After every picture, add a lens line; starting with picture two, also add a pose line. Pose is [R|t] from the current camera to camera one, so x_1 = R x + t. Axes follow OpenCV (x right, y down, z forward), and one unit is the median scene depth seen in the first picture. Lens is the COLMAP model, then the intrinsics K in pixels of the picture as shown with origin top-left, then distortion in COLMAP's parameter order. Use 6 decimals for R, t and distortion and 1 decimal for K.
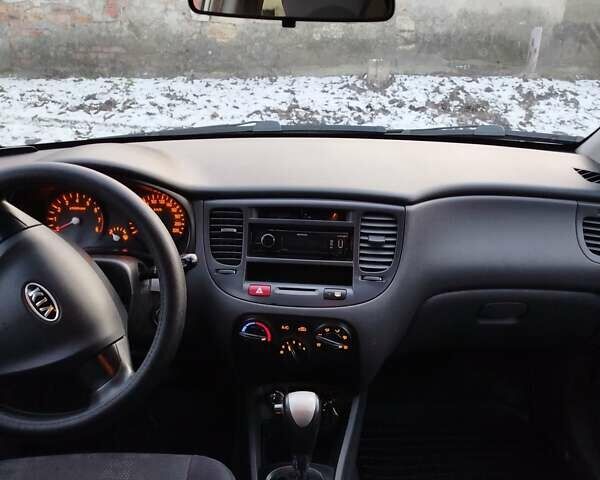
lens RADIAL K [[550.8, 0, 300.0], [0, 550.8, 240.0], [0, 0, 1]] dist [0.087509, -0.114990]
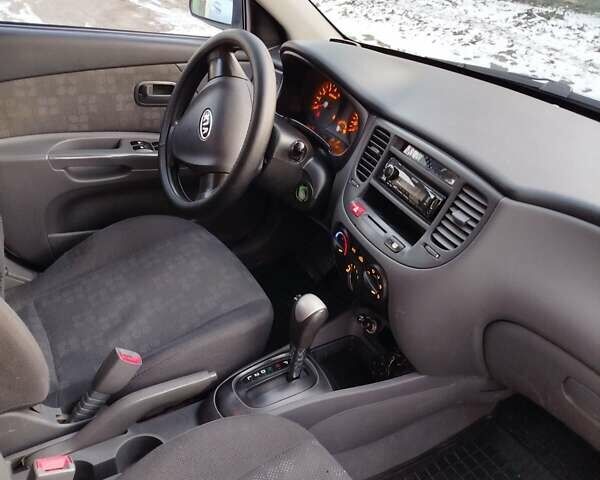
lens RADIAL K [[550.8, 0, 300.0], [0, 550.8, 240.0], [0, 0, 1]] dist [0.087509, -0.114990]
pose [[0.507845, 0.485161, -0.711837, 0.657276], [-0.427819, 0.859264, 0.280423, -0.108049], [0.747706, 0.162126, 0.643934, 0.239653]]
